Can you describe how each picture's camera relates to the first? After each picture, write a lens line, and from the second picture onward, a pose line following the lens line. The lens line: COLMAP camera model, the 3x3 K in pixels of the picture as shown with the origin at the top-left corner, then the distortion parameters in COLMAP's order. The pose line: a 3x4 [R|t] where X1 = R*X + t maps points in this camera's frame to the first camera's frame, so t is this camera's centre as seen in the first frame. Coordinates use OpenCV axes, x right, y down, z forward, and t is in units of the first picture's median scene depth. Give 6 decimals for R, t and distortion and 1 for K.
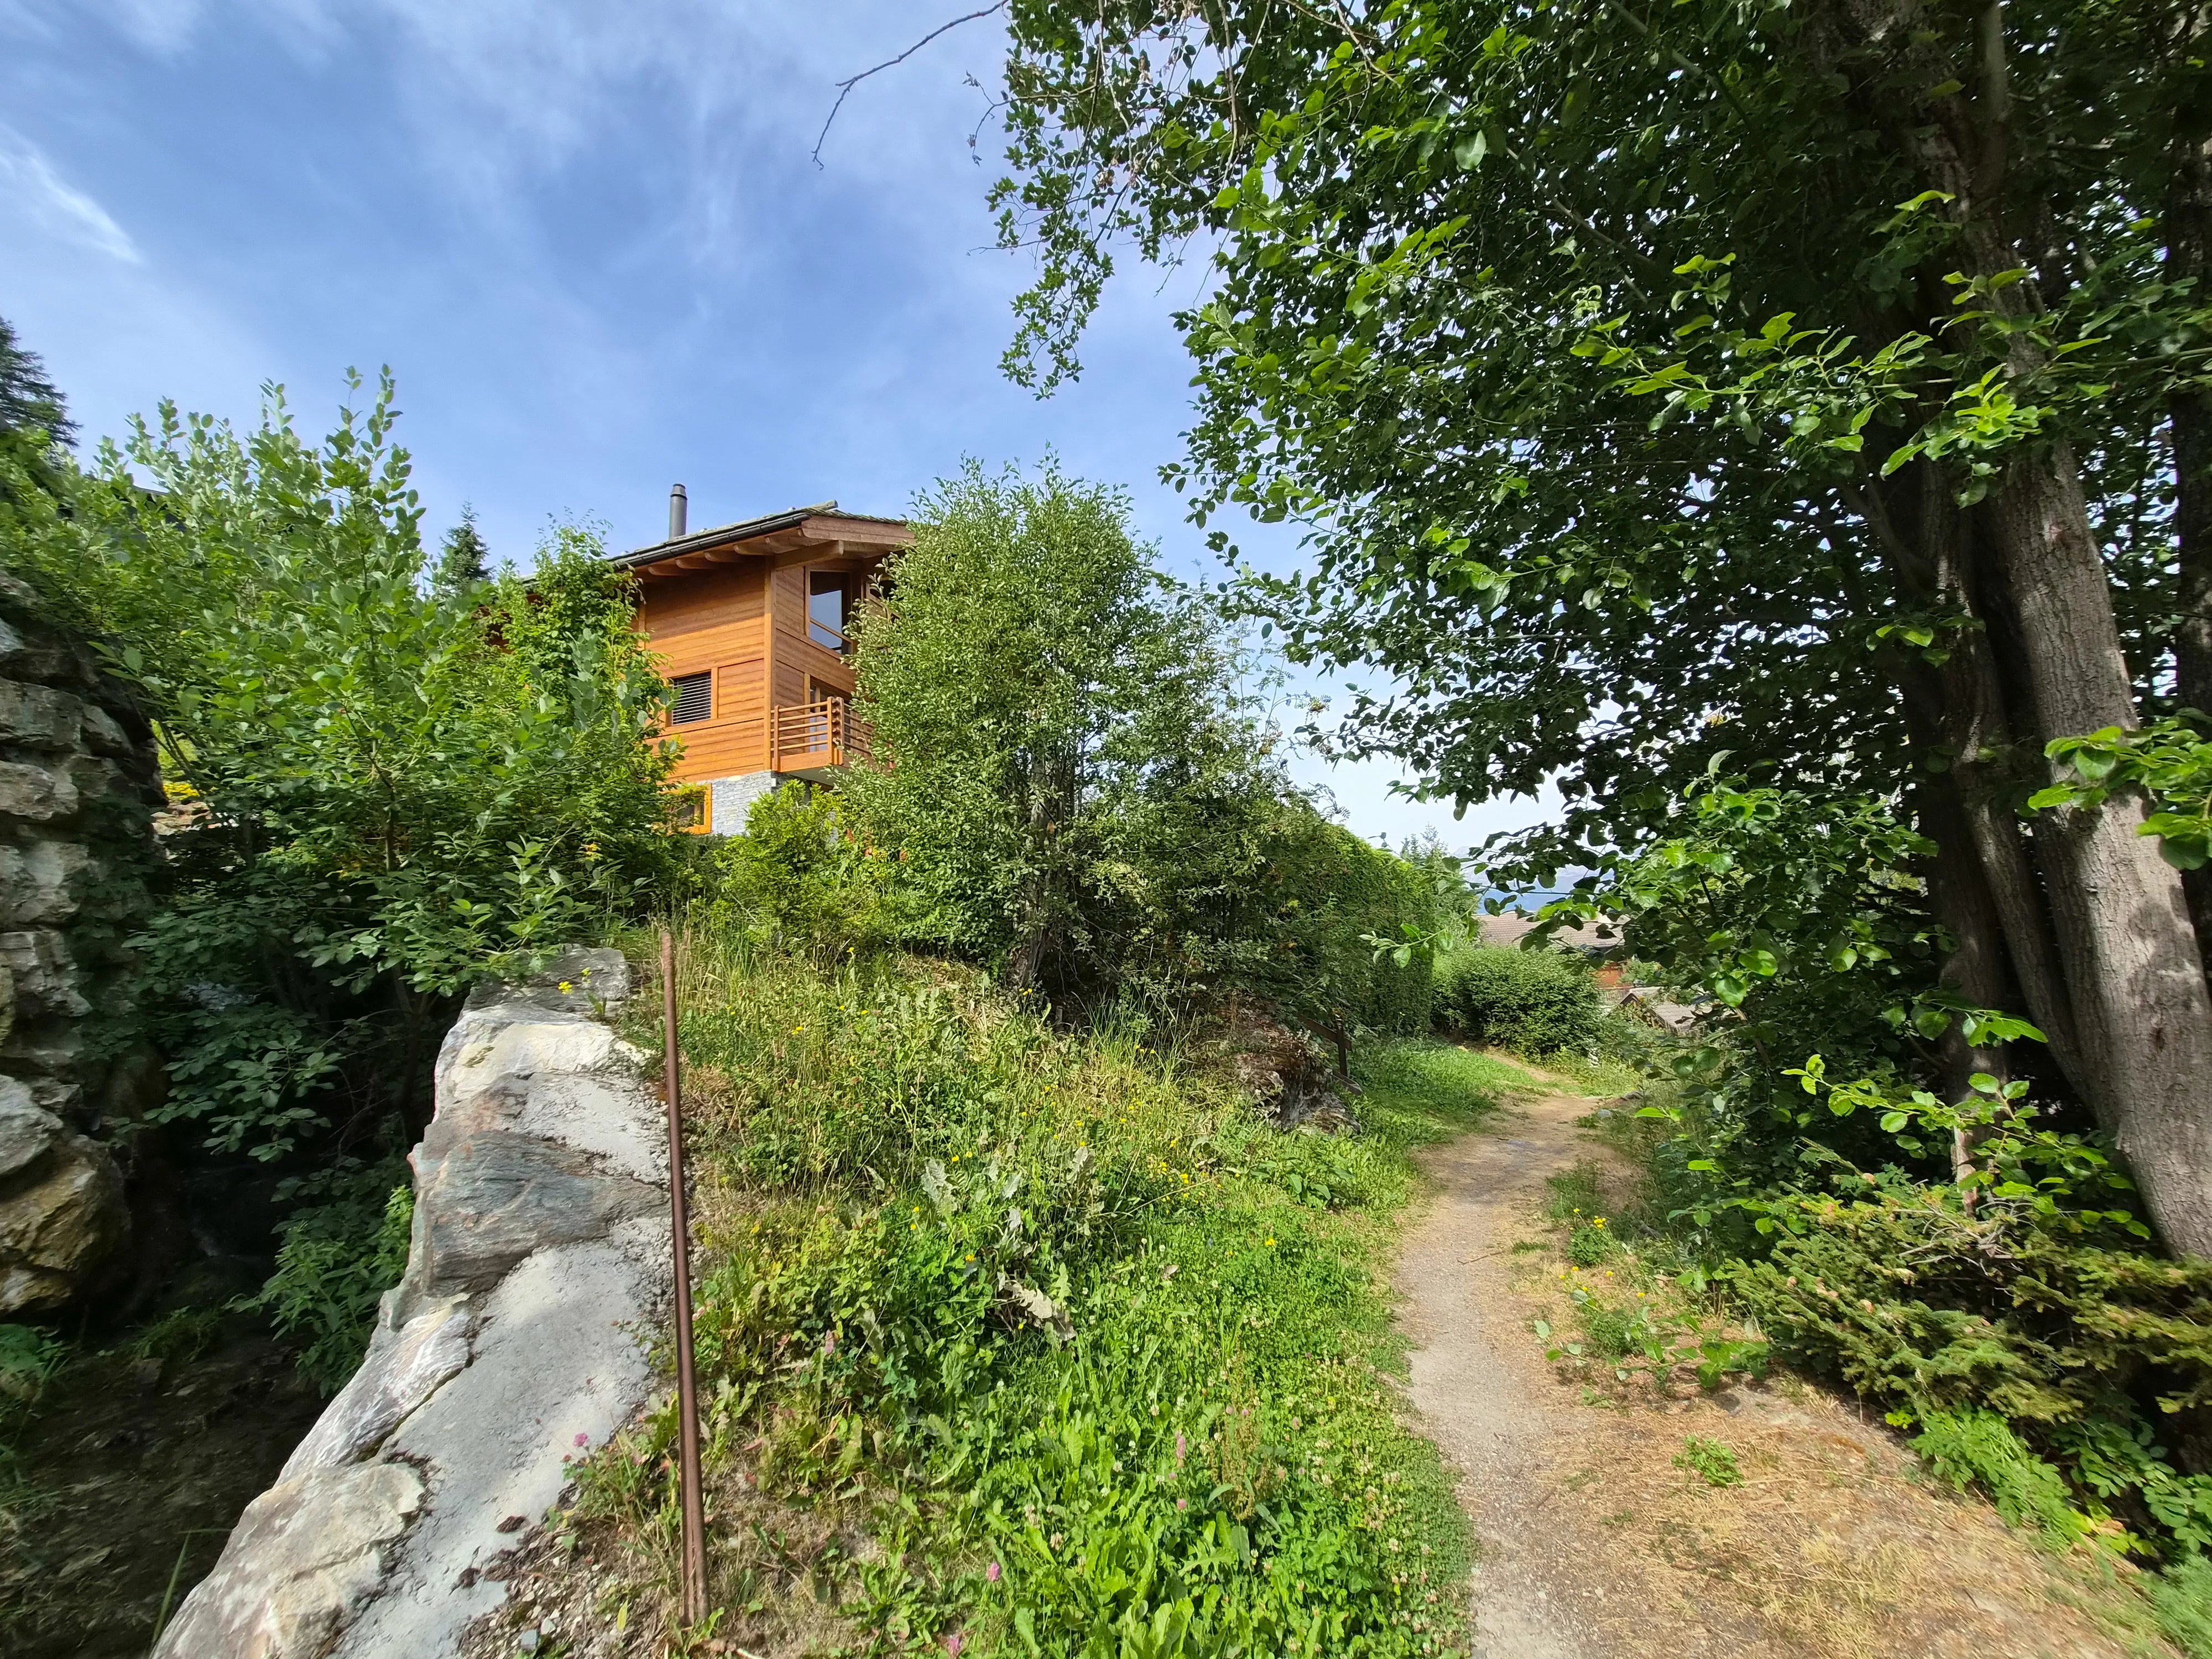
lens RADIAL K [[892.2, 0, 1110.9], [0, 892.2, 825.0], [0, 0, 1]] dist [-0.000489, -0.000007]
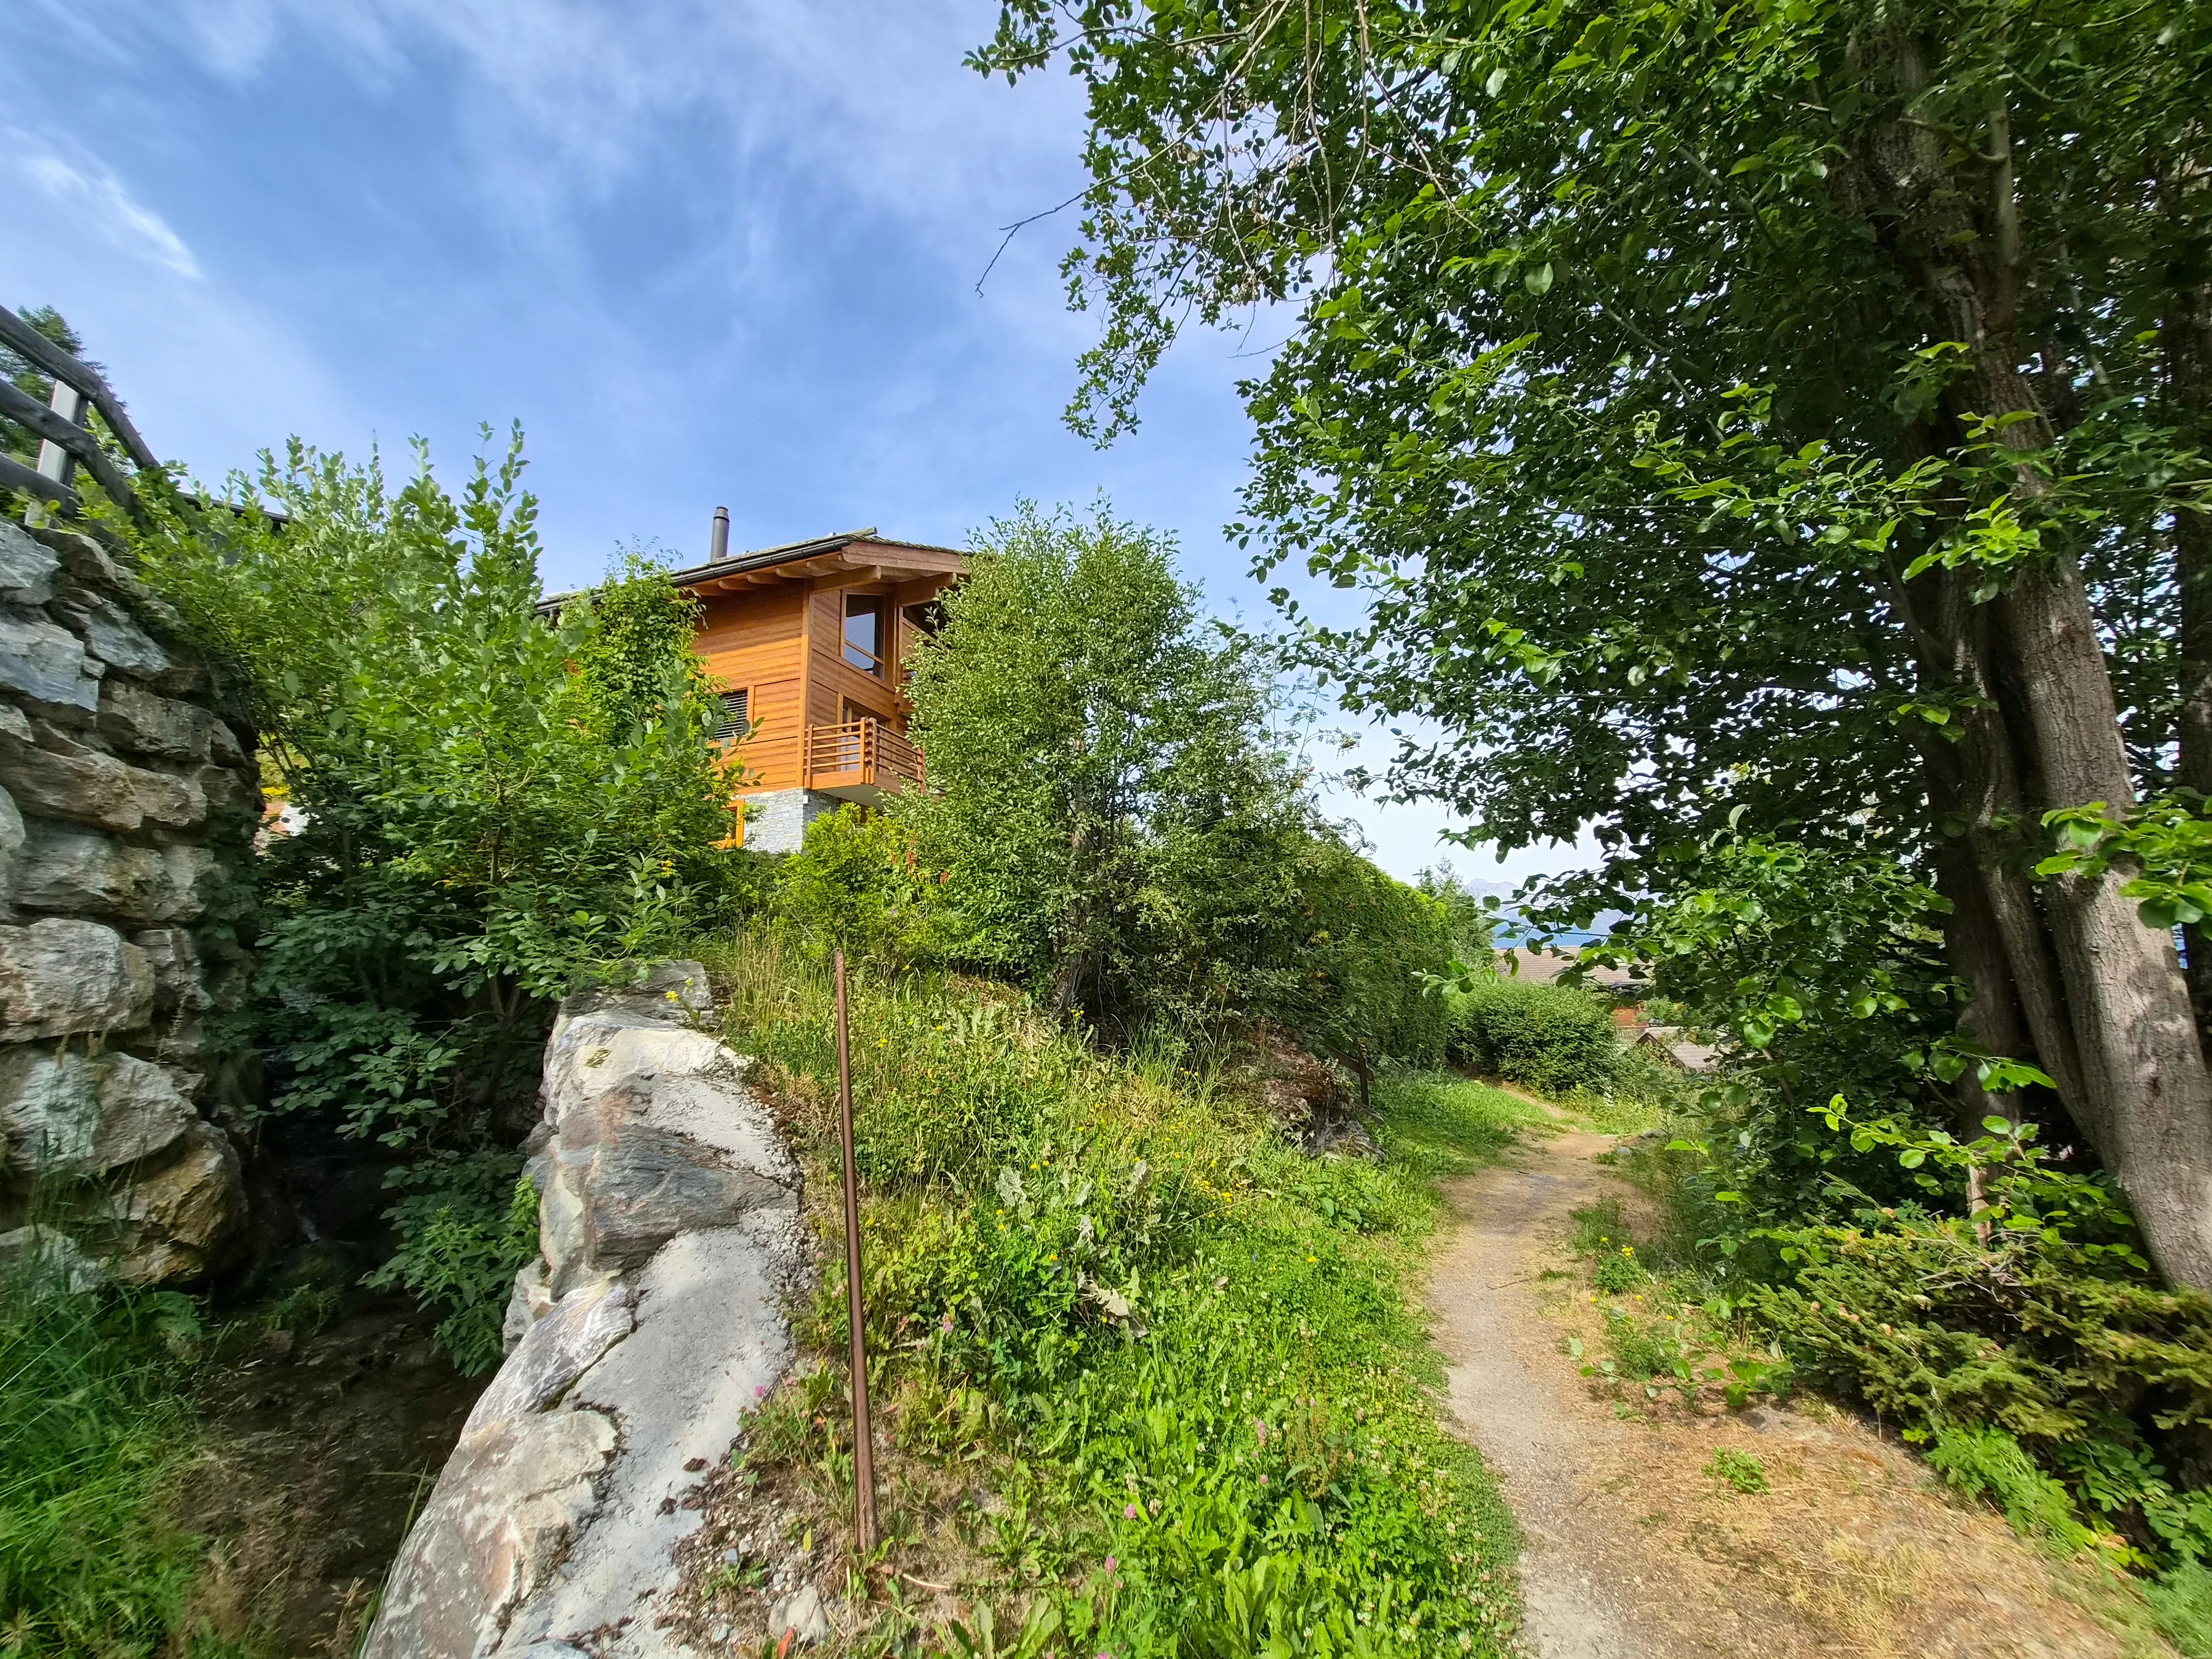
lens RADIAL K [[900.4, 0, 1105.6], [0, 900.4, 823.3], [0, 0, 1]] dist [-0.000067, -0.000016]
pose [[0.999556, 0.027171, -0.012265, -0.081557], [-0.027475, 0.999302, -0.025307, -0.015051], [0.011569, 0.025632, 0.999604, -0.094839]]
